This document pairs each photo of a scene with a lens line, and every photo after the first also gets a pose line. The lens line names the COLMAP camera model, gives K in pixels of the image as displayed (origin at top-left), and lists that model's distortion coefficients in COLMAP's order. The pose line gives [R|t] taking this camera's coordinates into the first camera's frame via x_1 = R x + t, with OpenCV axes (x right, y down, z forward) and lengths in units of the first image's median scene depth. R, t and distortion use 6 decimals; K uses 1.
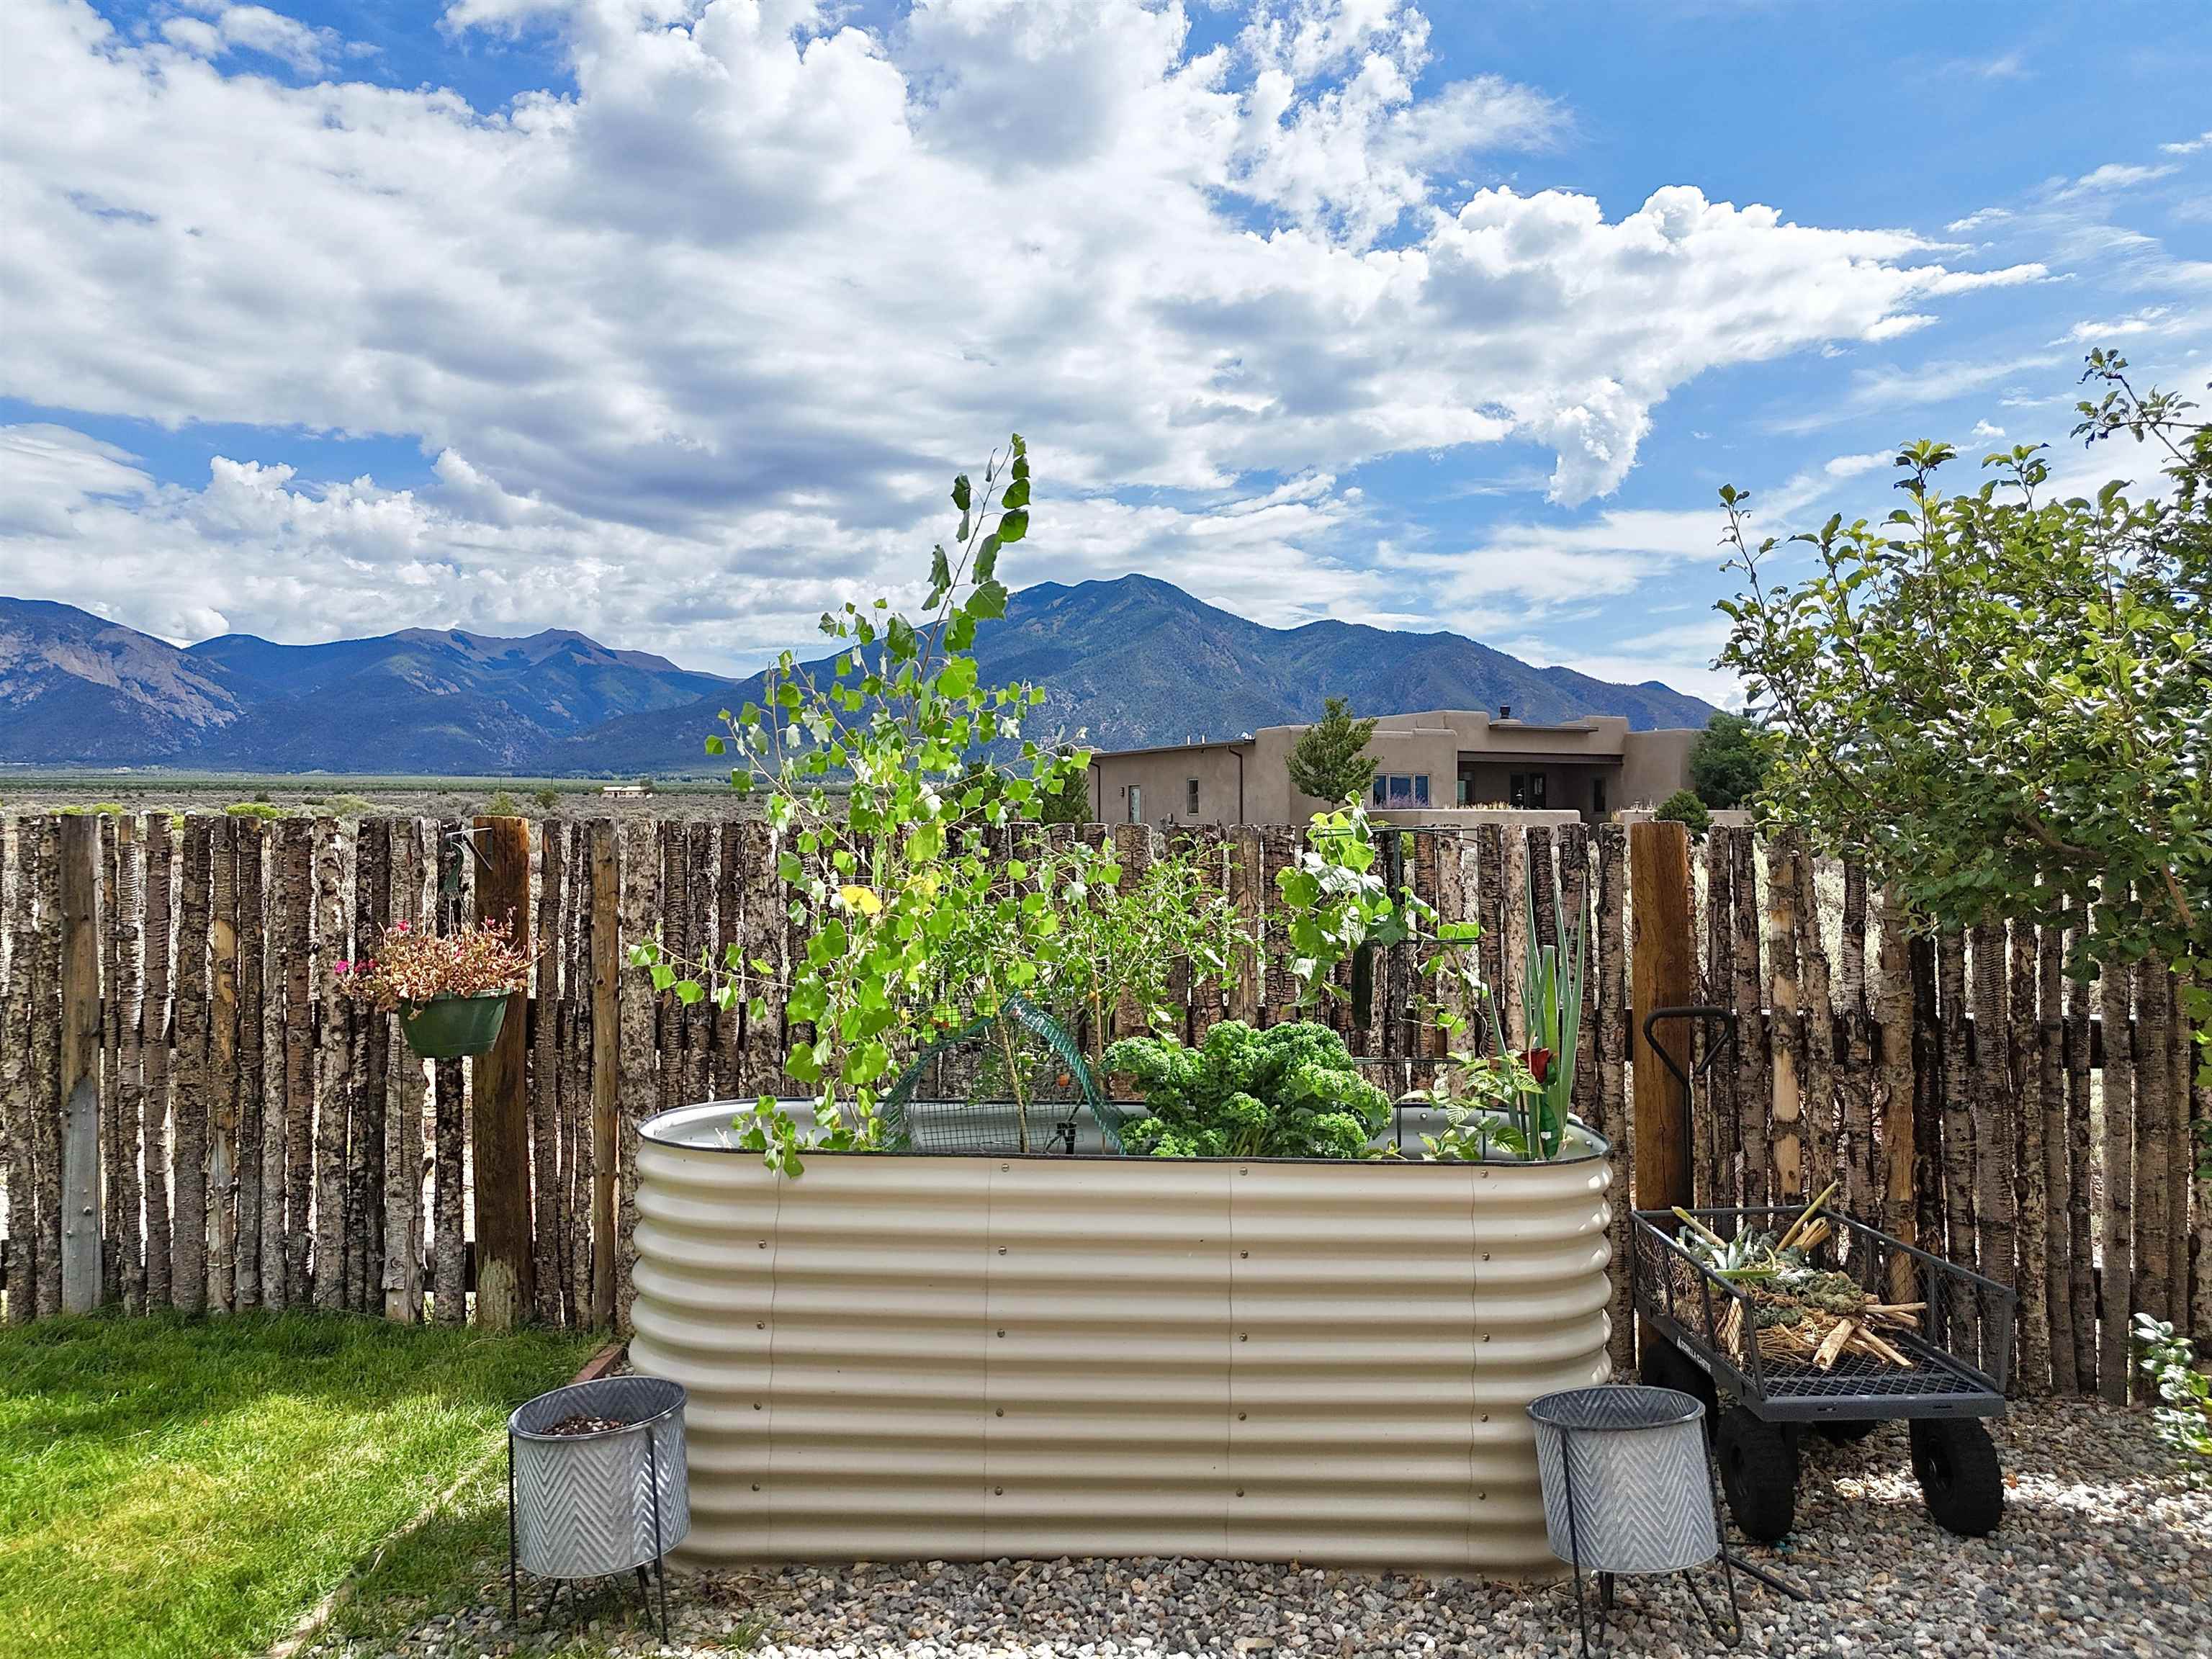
lens RADIAL K [[1642.5, 0, 1106.0], [0, 1642.5, 829.5], [0, 0, 1]] dist [0.082145, -0.066880]
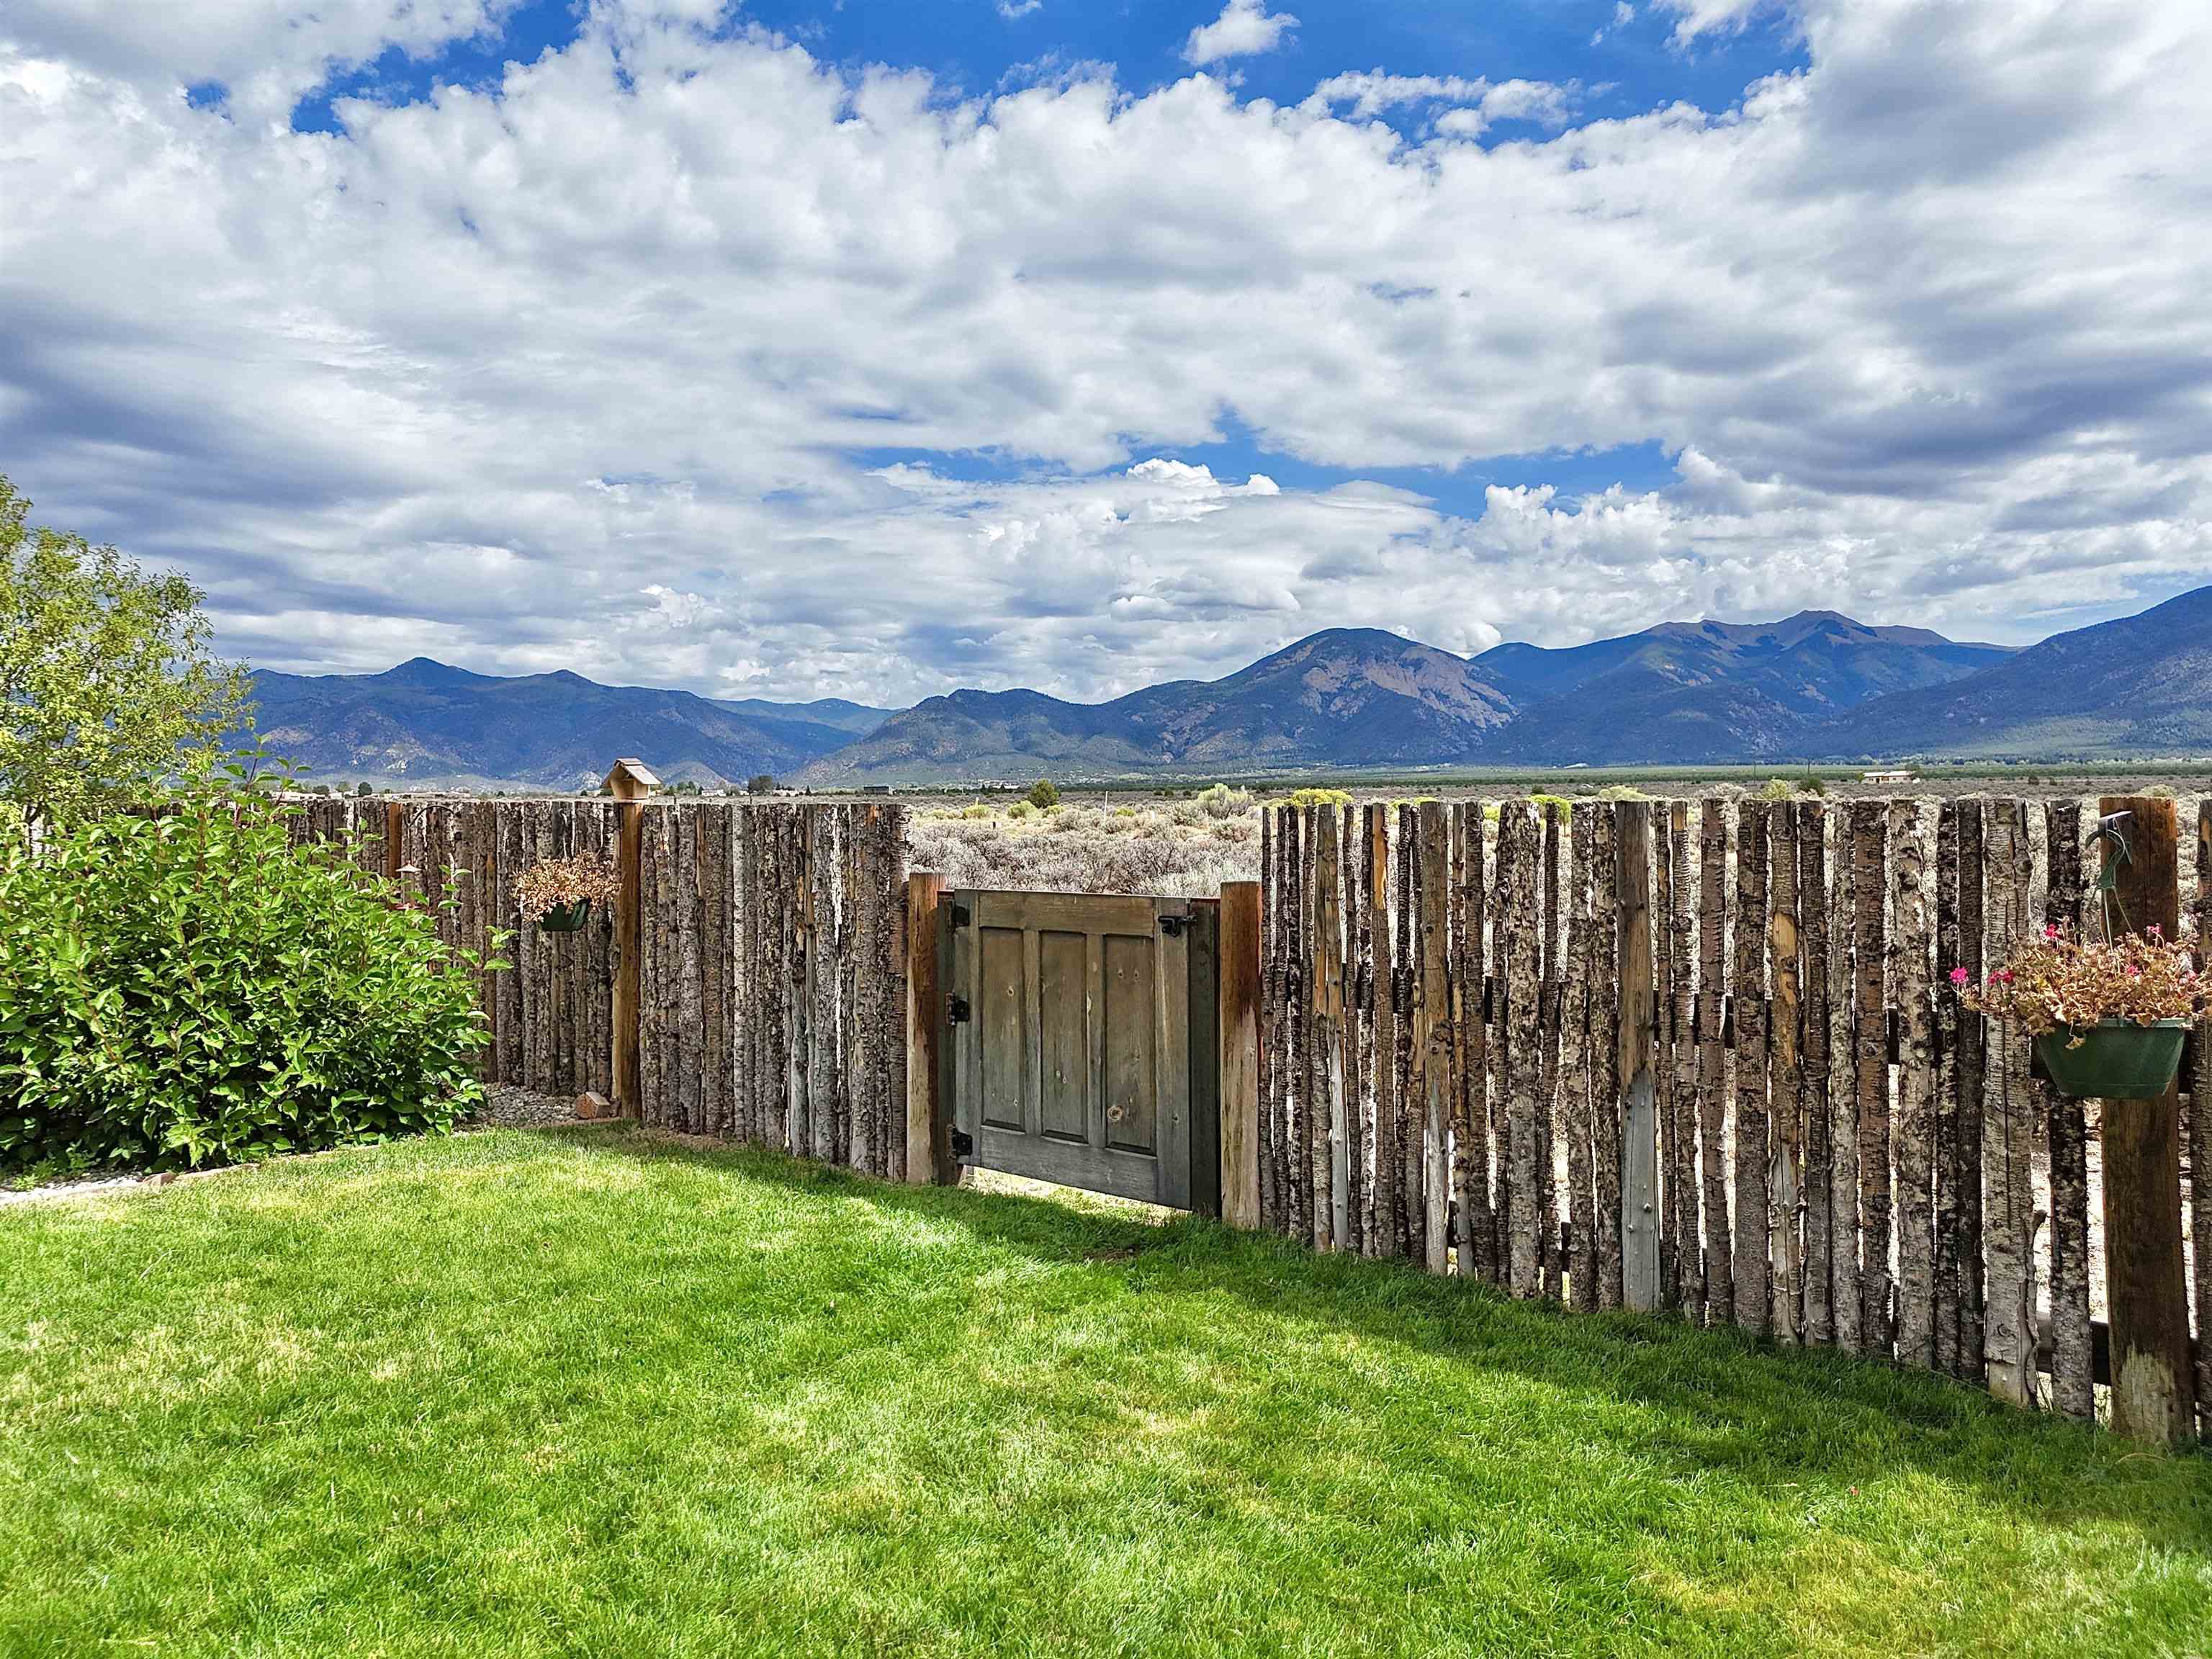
lens RADIAL K [[1623.9, 0, 1106.0], [0, 1623.9, 829.5], [0, 0, 1]] dist [0.064894, -0.050937]
pose [[0.755341, -0.000418, -0.655332, -0.219542], [0.004887, 0.999976, 0.004996, 0.001385], [0.655314, -0.006976, 0.755324, 0.077542]]
